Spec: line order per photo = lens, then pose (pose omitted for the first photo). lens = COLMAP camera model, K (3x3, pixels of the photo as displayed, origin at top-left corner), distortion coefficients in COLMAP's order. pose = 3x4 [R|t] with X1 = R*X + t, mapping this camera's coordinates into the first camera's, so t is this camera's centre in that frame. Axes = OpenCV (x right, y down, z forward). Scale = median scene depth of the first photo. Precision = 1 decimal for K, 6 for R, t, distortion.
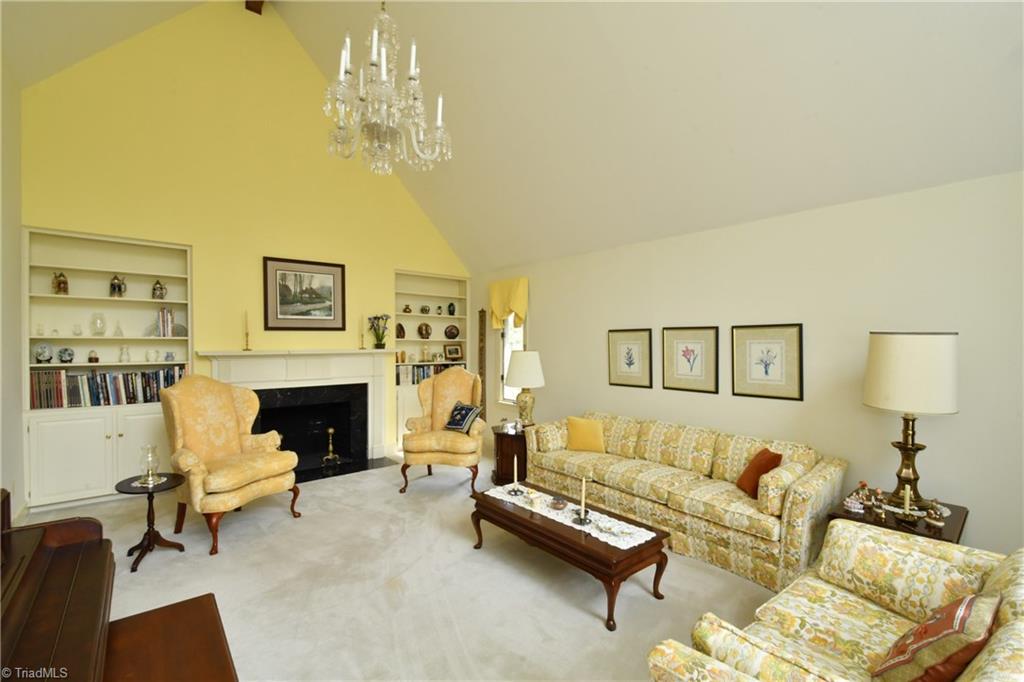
lens RADIAL K [[458.5, 0, 510.7], [0, 458.5, 341.3], [0, 0, 1]] dist [0.000166, -0.000281]
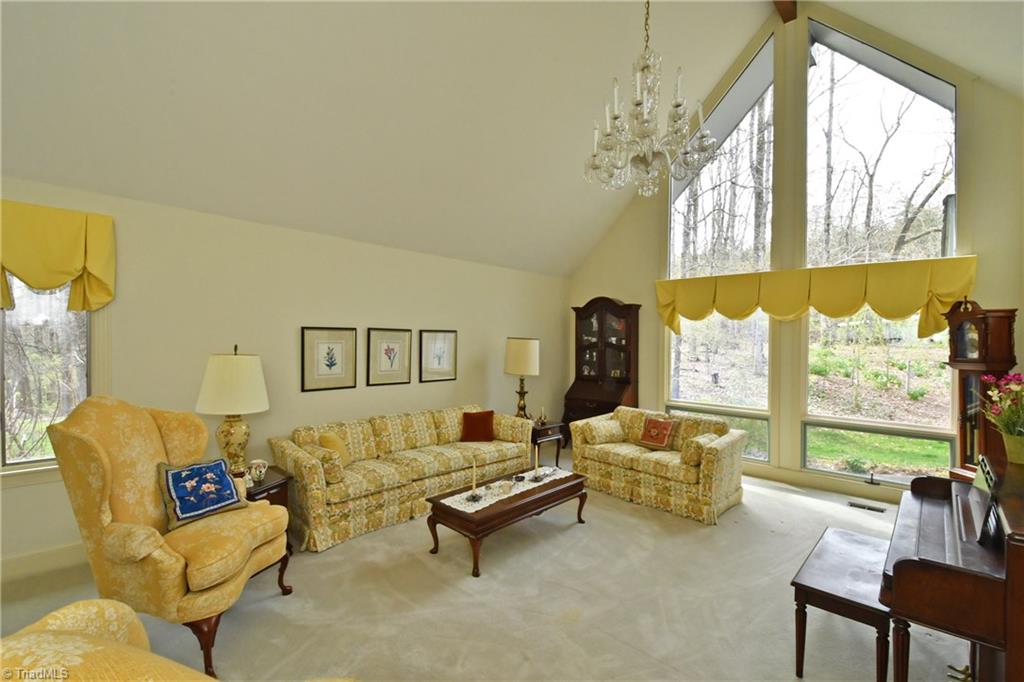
lens RADIAL K [[458.5, 0, 510.5], [0, 458.5, 342.0], [0, 0, 1]] dist [0.000166, -0.000281]
pose [[-0.143066, -0.001827, 0.989711, -0.854098], [-0.012633, 0.999920, 0.000020, -0.001924], [-0.989632, -0.012500, -0.143078, 0.947340]]
